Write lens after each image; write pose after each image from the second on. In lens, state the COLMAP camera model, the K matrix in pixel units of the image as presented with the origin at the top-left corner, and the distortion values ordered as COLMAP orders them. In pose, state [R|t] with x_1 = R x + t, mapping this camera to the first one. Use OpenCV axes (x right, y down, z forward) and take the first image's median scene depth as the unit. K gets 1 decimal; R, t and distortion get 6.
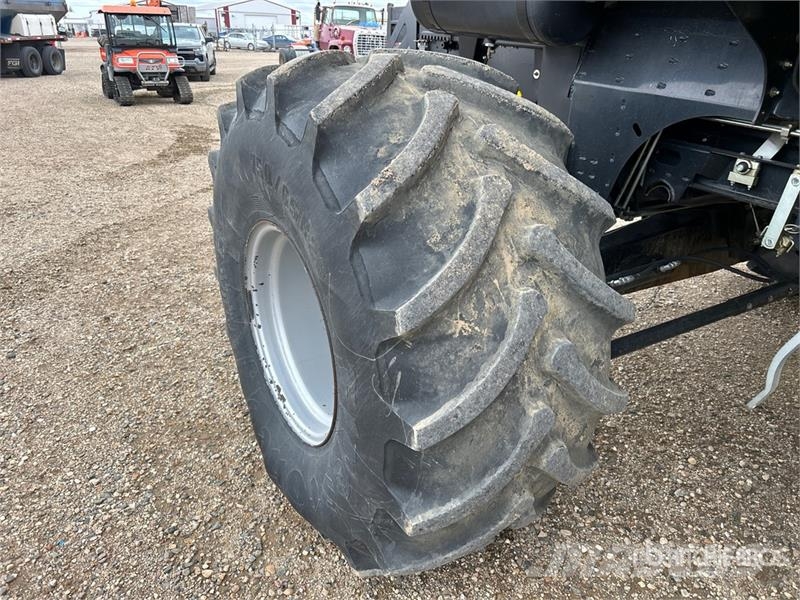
lens RADIAL K [[599.6, 0, 397.6], [0, 599.6, 297.1], [0, 0, 1]] dist [0.041899, -0.051130]
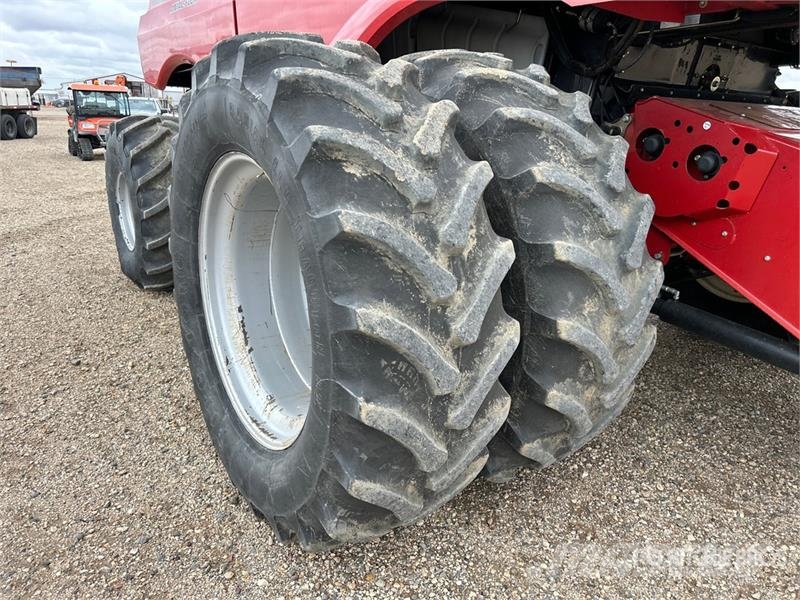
lens RADIAL K [[599.6, 0, 397.6], [0, 599.6, 297.1], [0, 0, 1]] dist [0.041899, -0.051130]
pose [[0.998579, -0.003869, 0.053144, 0.118742], [0.009537, 0.994233, -0.106818, 0.098316], [-0.052424, 0.107173, 0.992857, -0.233608]]
